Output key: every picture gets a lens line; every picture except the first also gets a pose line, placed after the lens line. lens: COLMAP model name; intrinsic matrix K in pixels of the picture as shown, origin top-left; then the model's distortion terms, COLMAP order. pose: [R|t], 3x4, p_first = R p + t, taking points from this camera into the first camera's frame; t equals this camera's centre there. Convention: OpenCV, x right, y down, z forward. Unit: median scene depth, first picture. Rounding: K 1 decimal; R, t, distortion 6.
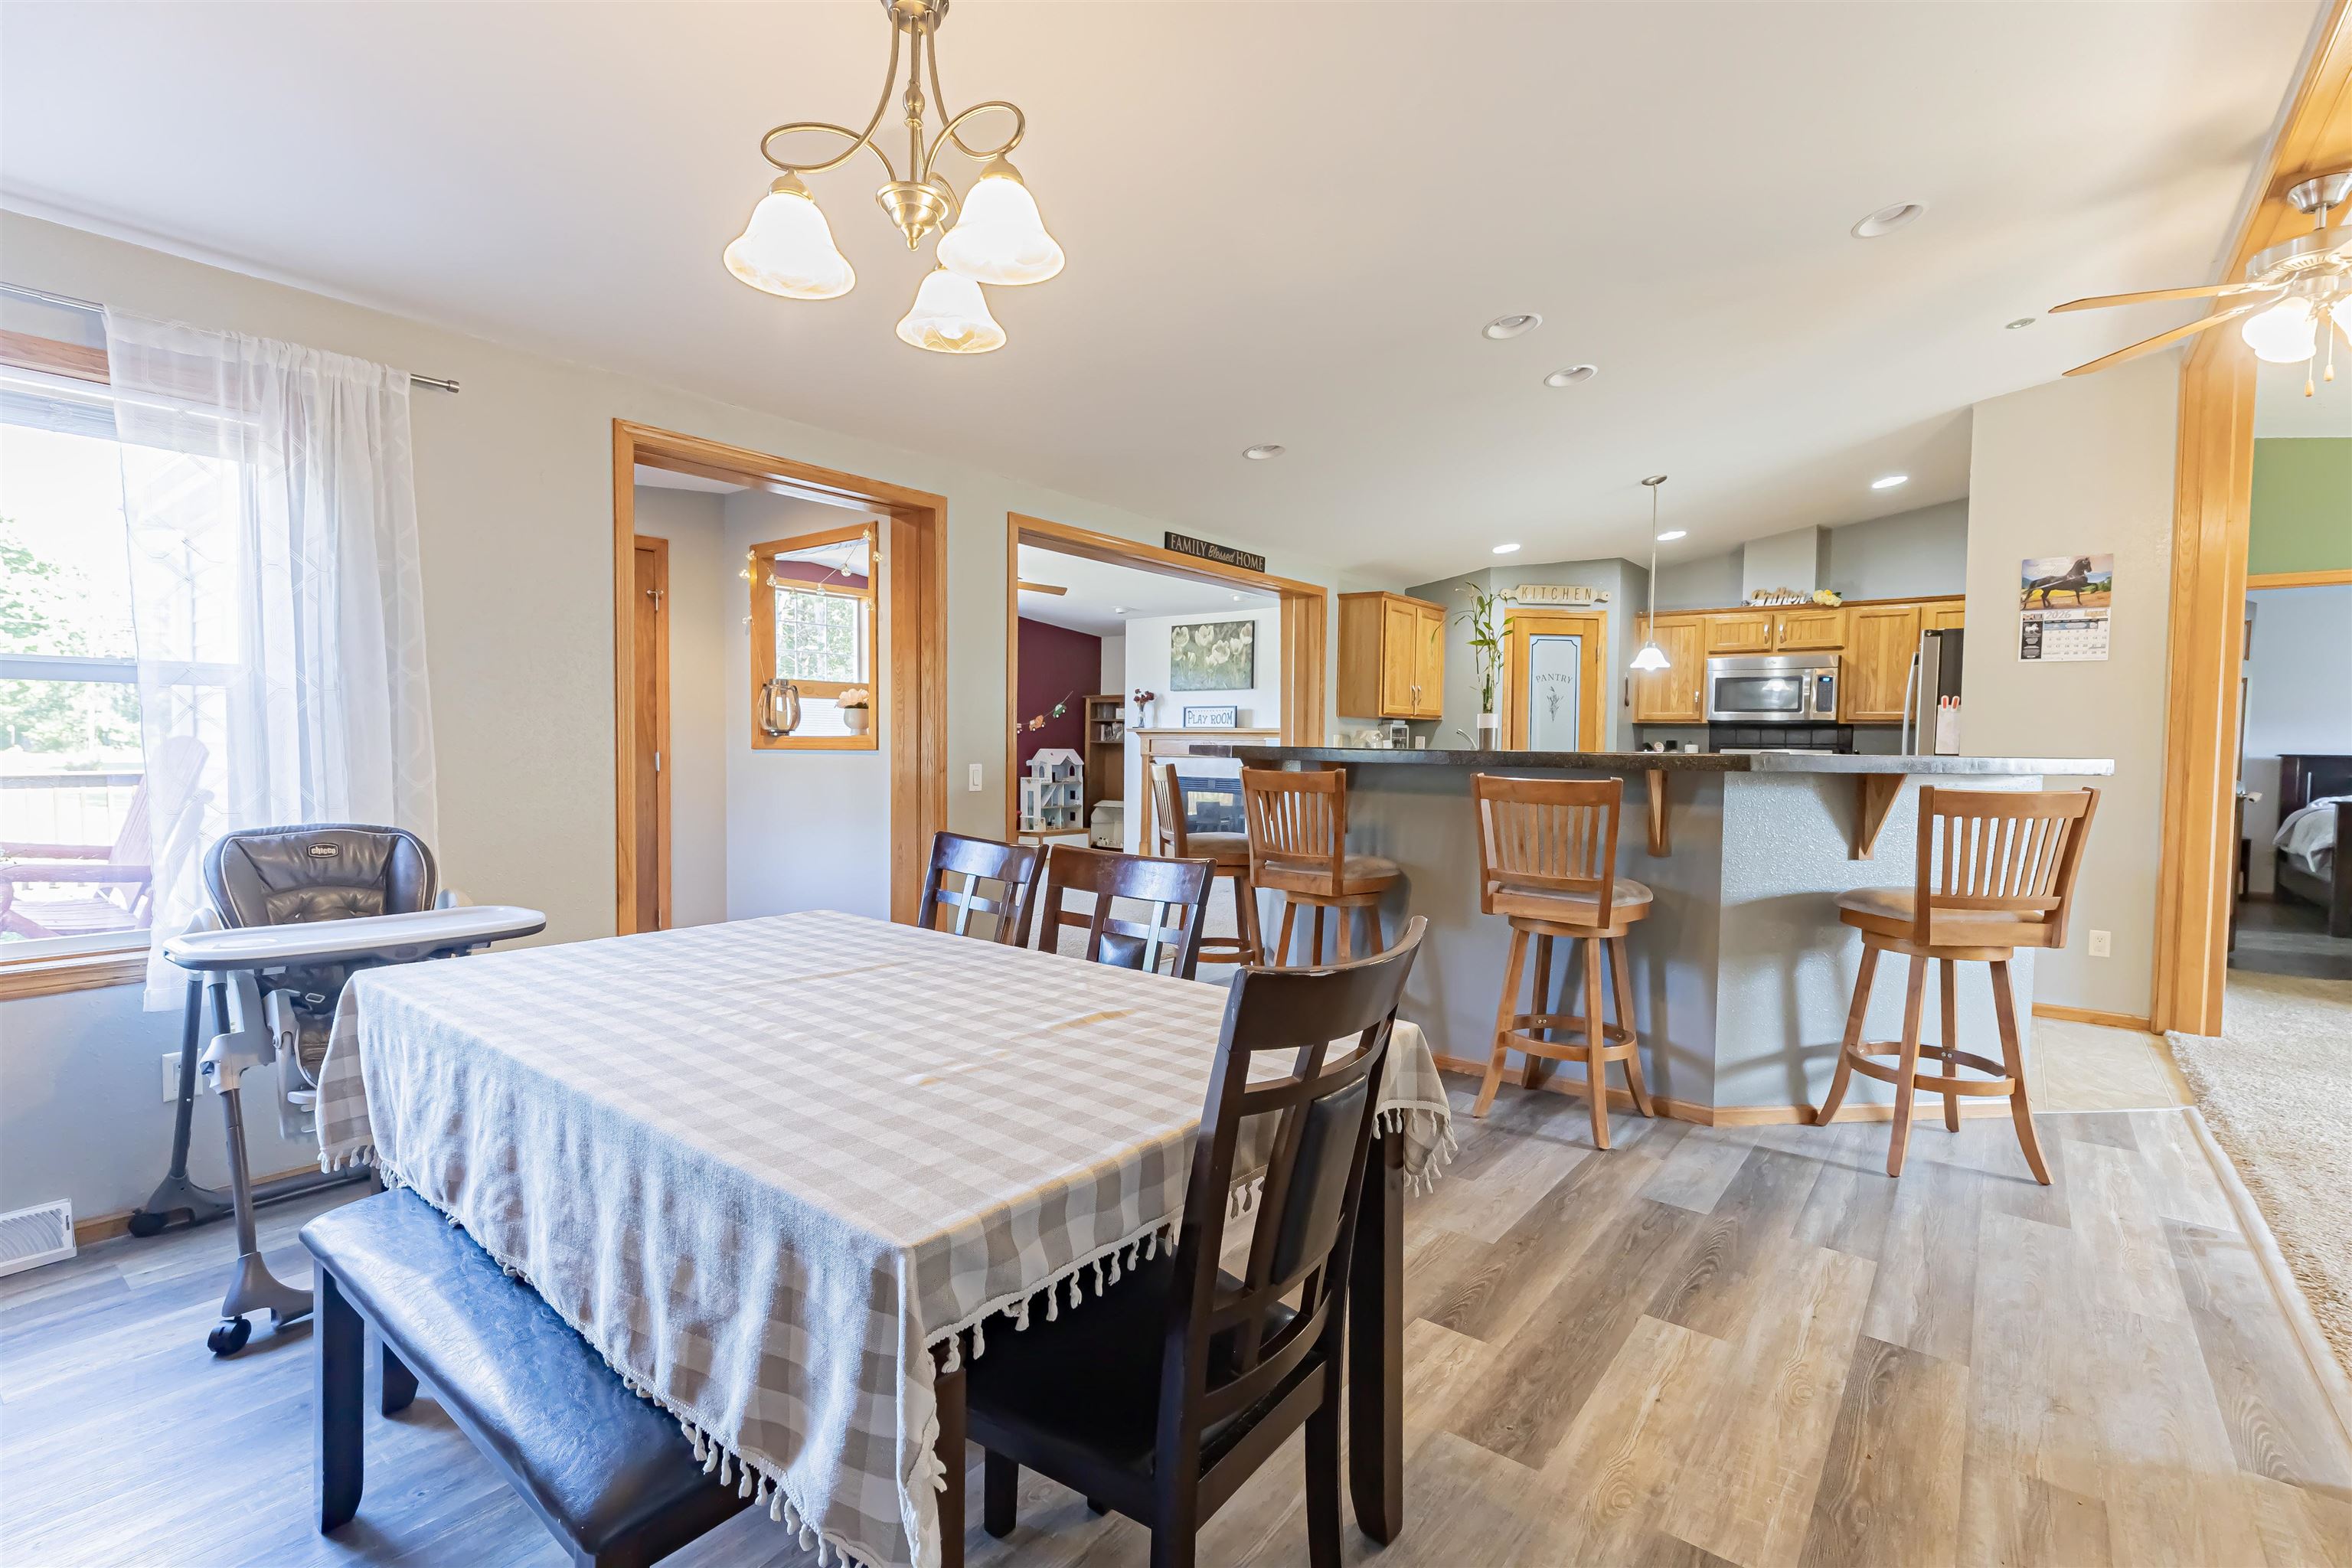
lens RADIAL K [[1071.0, 0, 1171.4], [0, 1071.0, 788.7], [0, 0, 1]] dist [0.007473, -0.001408]
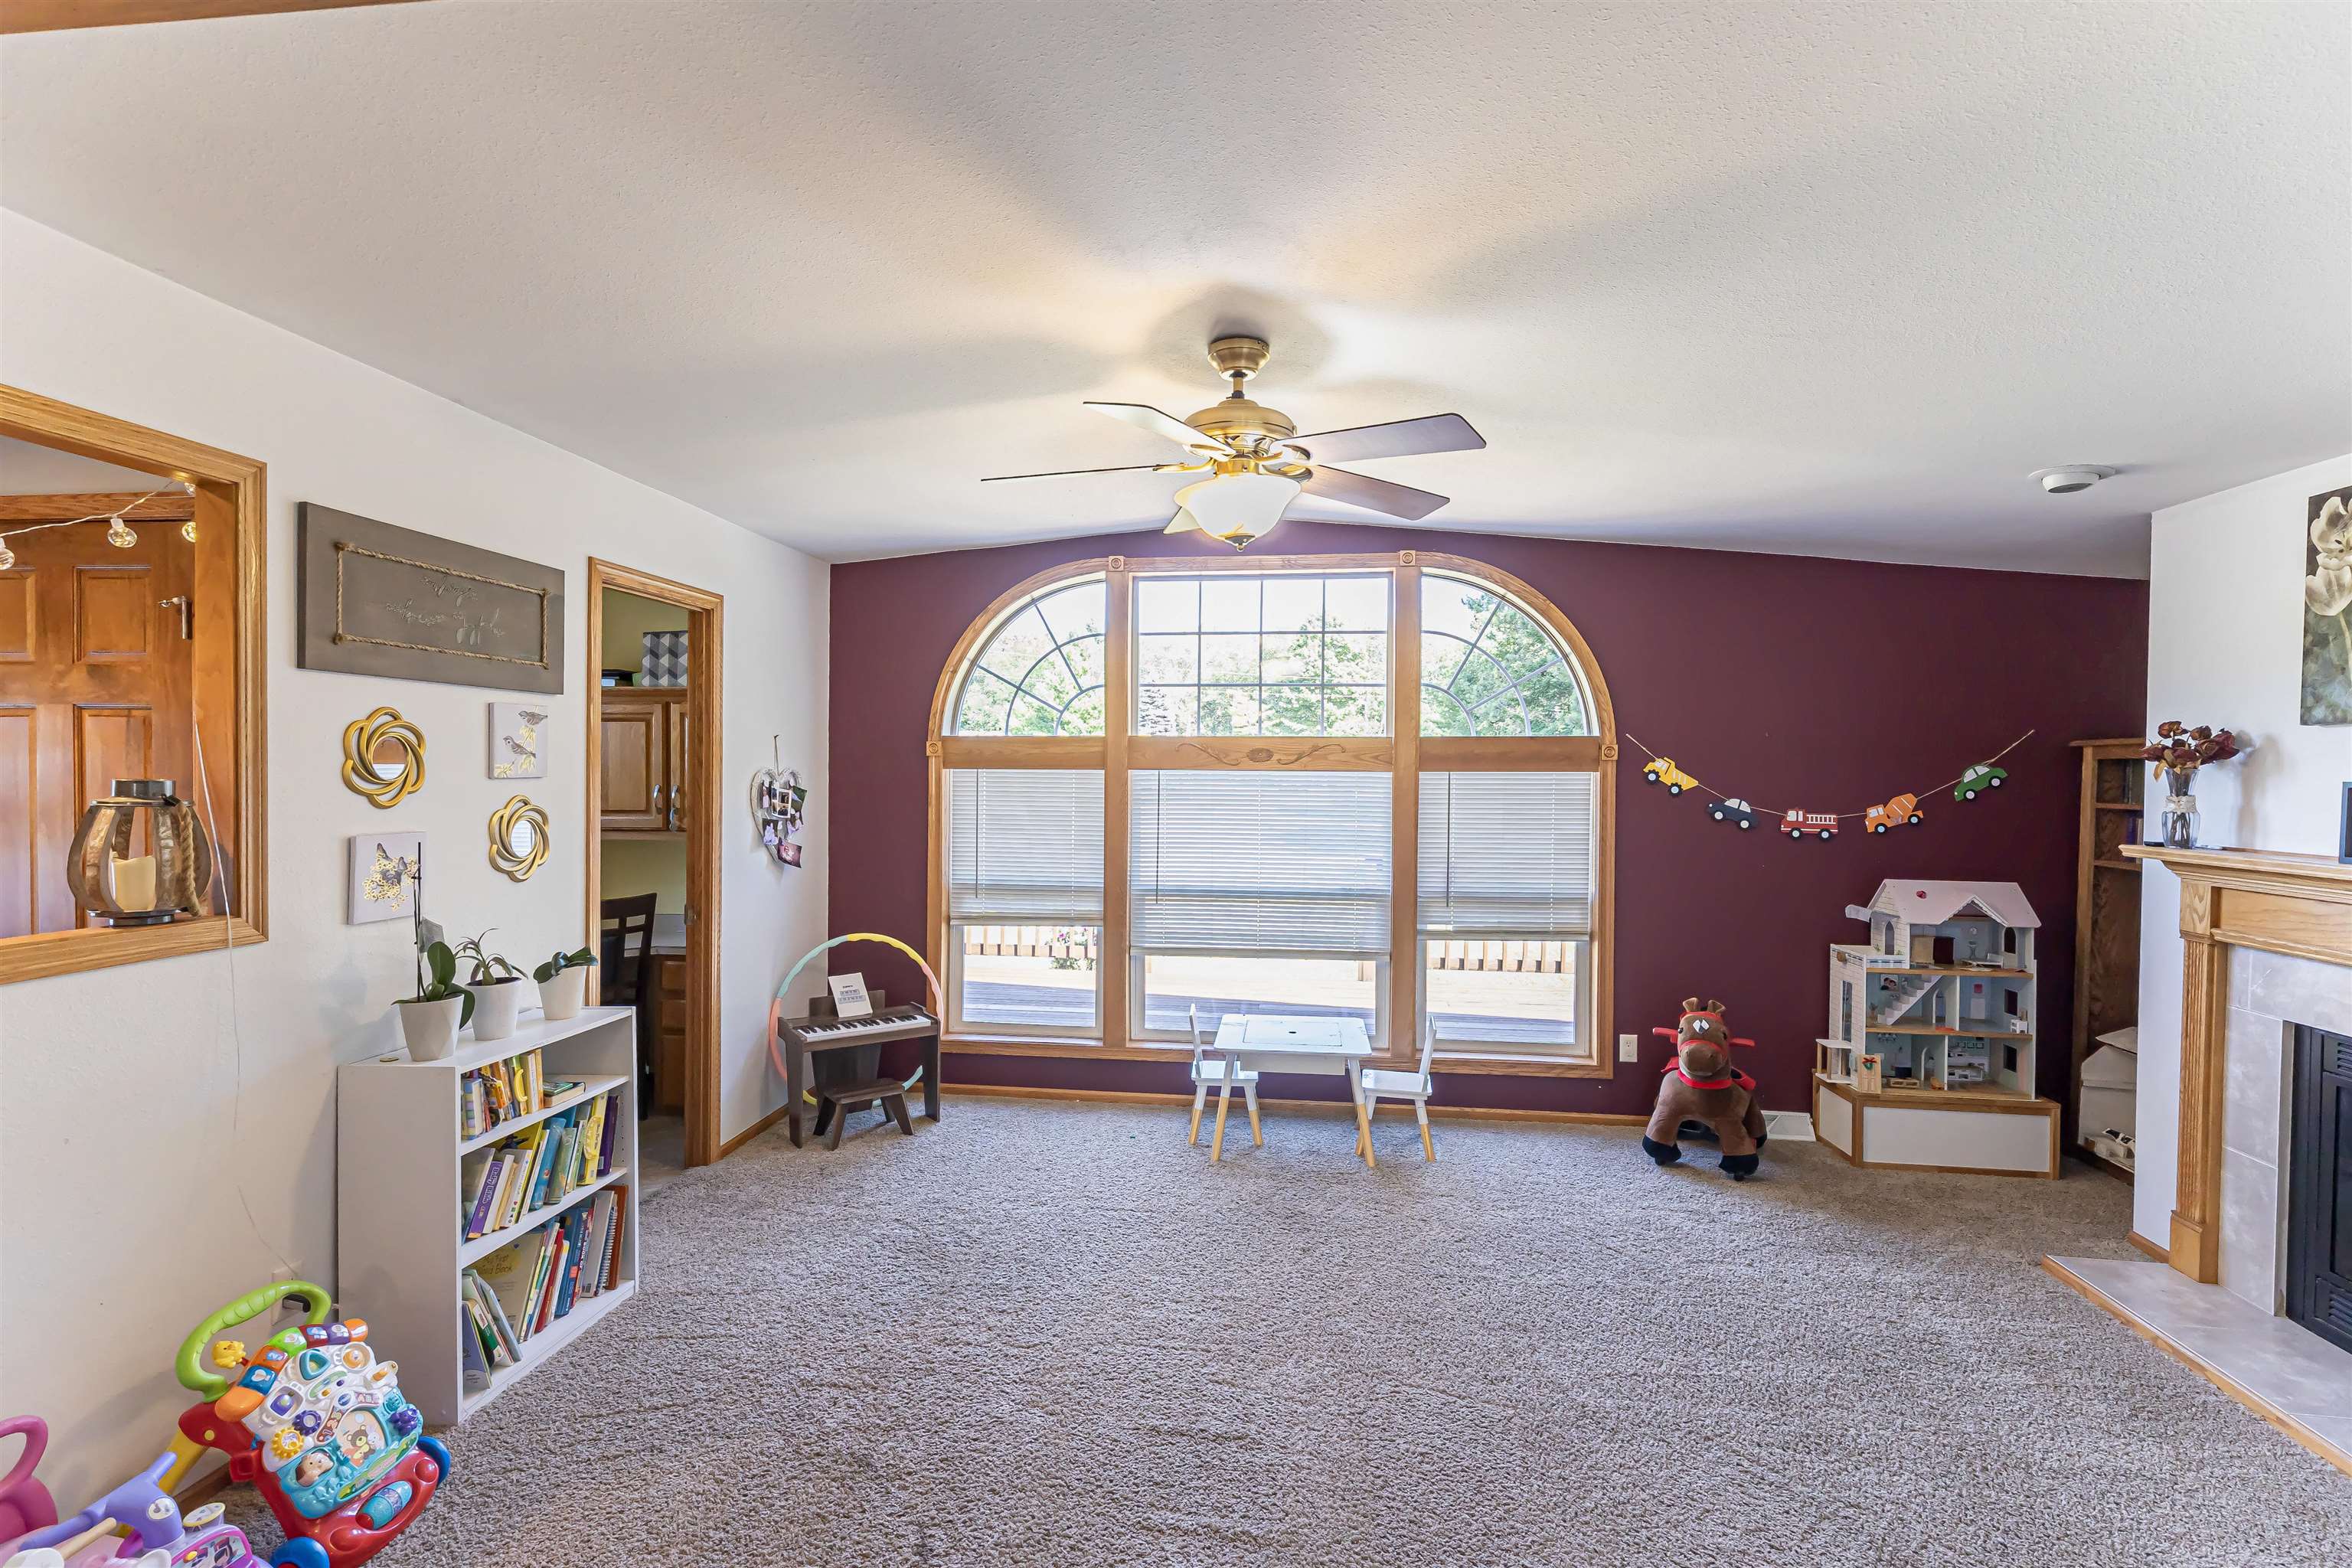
lens RADIAL K [[1071.0, 0, 1177.3], [0, 1071.0, 781.2], [0, 0, 1]] dist [0.007473, -0.001408]
pose [[0.511765, 0.005314, -0.859109, 0.132137], [-0.041292, 0.998977, -0.018418, -0.083758], [0.858132, 0.044900, 0.511461, 0.854268]]
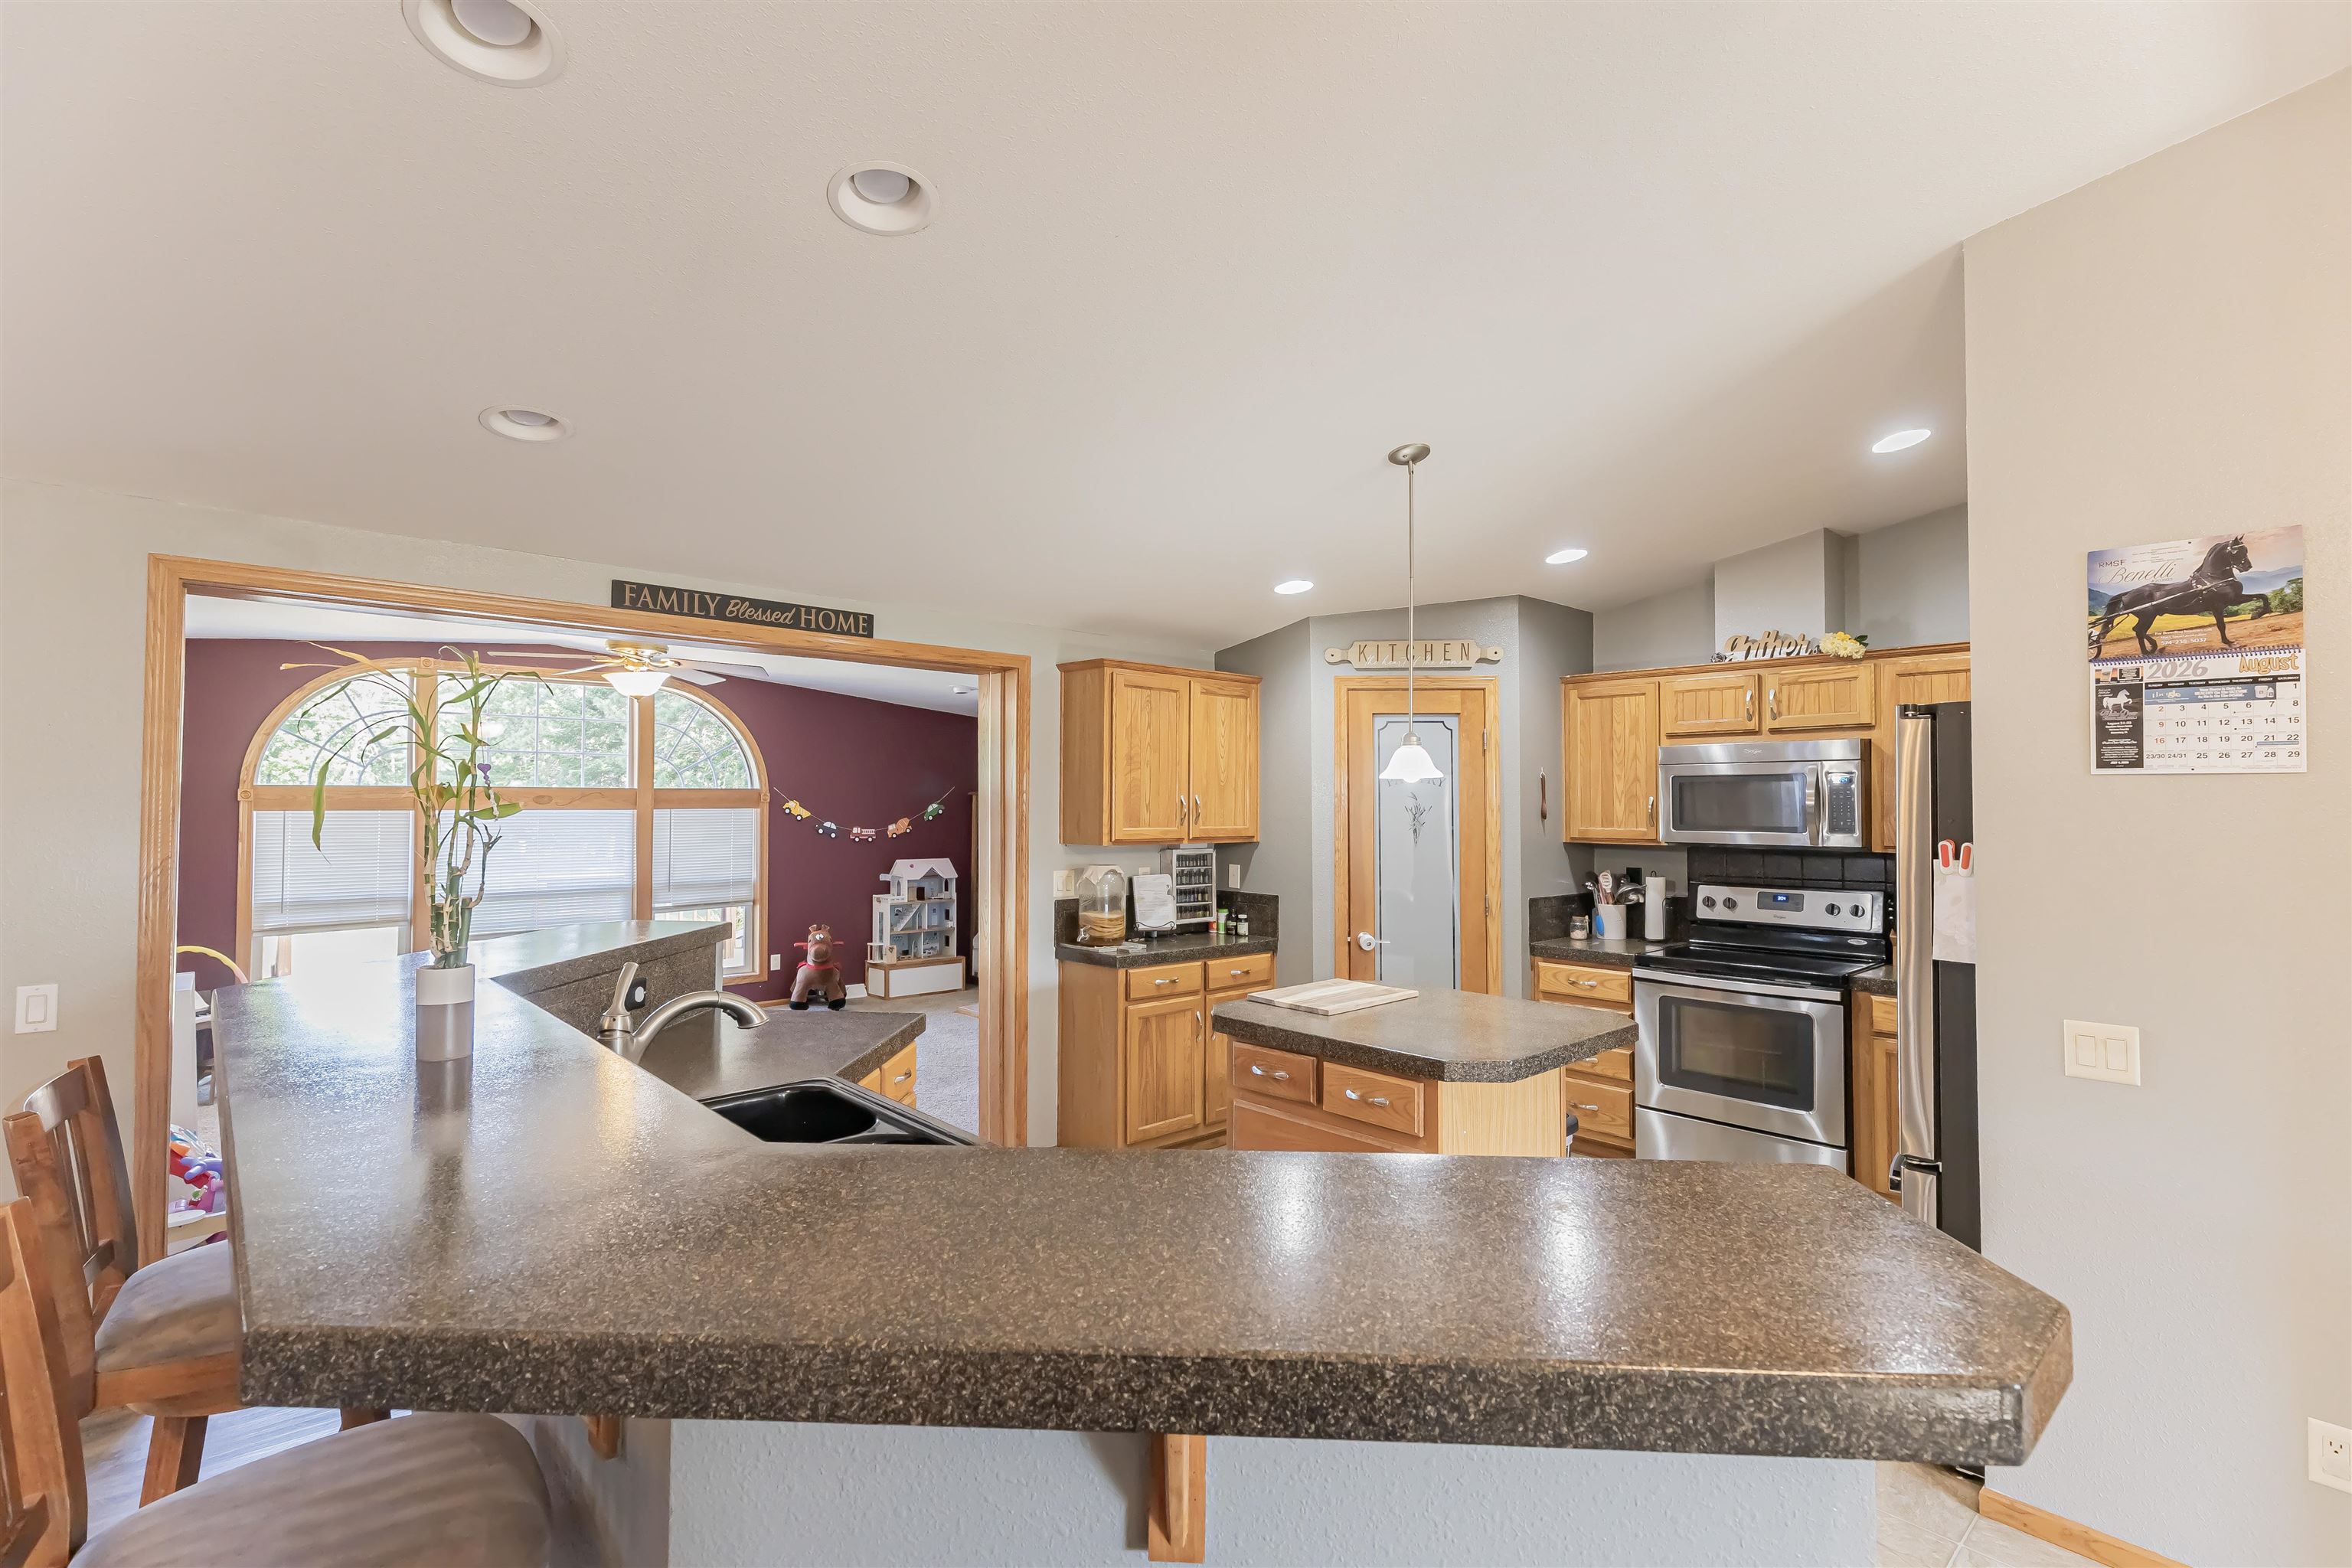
lens RADIAL K [[1071.0, 0, 1176.6], [0, 1071.0, 787.7], [0, 0, 1]] dist [0.007473, -0.001408]
pose [[0.985779, -0.013044, -0.167539, 0.341352], [0.002328, 0.997947, -0.063995, -0.059375], [0.168030, 0.062695, 0.983786, 0.345218]]
